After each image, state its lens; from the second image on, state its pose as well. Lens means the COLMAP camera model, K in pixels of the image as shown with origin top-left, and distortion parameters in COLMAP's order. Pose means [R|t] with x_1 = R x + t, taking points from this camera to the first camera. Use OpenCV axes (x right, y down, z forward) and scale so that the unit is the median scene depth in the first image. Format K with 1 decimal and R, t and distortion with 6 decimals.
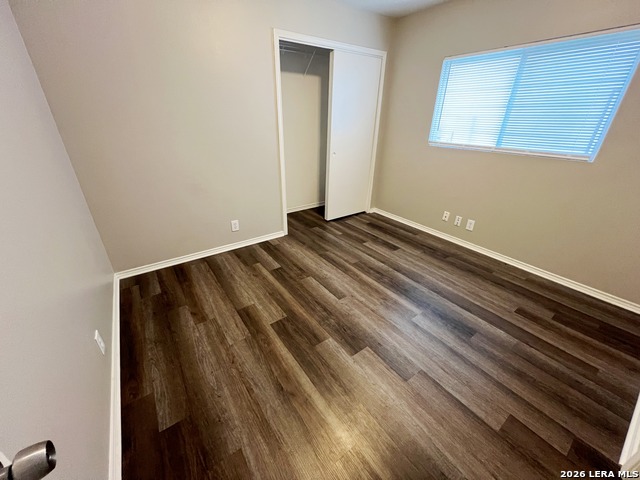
lens RADIAL K [[256.0, 0, 319.4], [0, 256.0, 239.8], [0, 0, 1]] dist [-0.001442, 0.000256]
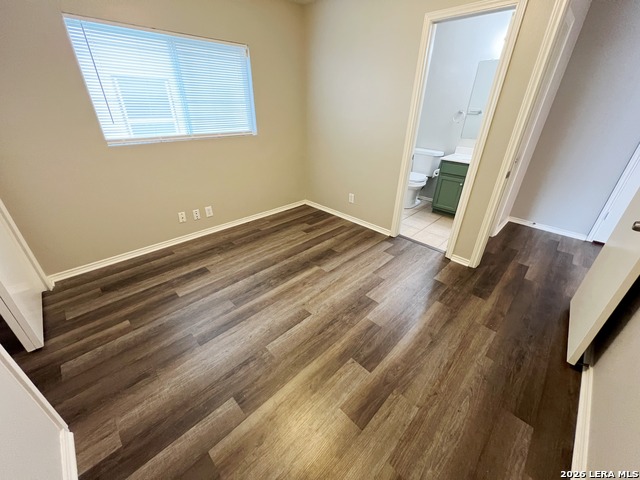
lens RADIAL K [[256.0, 0, 319.4], [0, 256.0, 239.8], [0, 0, 1]] dist [-0.001442, 0.000256]
pose [[-0.161746, -0.474820, 0.865092, -0.561597], [0.416100, 0.762081, 0.496078, -0.388893], [-0.894818, 0.440203, 0.074309, 0.751436]]
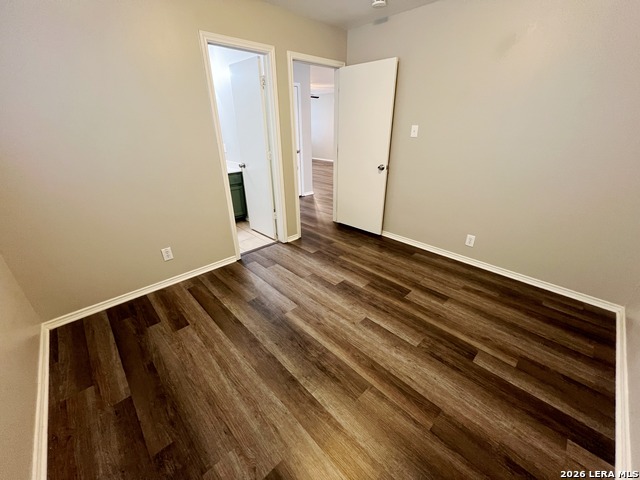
lens RADIAL K [[256.0, 0, 319.4], [0, 256.0, 239.8], [0, 0, 1]] dist [-0.001442, 0.000256]
pose [[-0.989549, 0.057770, -0.132121, 0.342378], [-0.064463, 0.642364, 0.763684, -0.639312], [0.128987, 0.764219, -0.631926, 1.294020]]
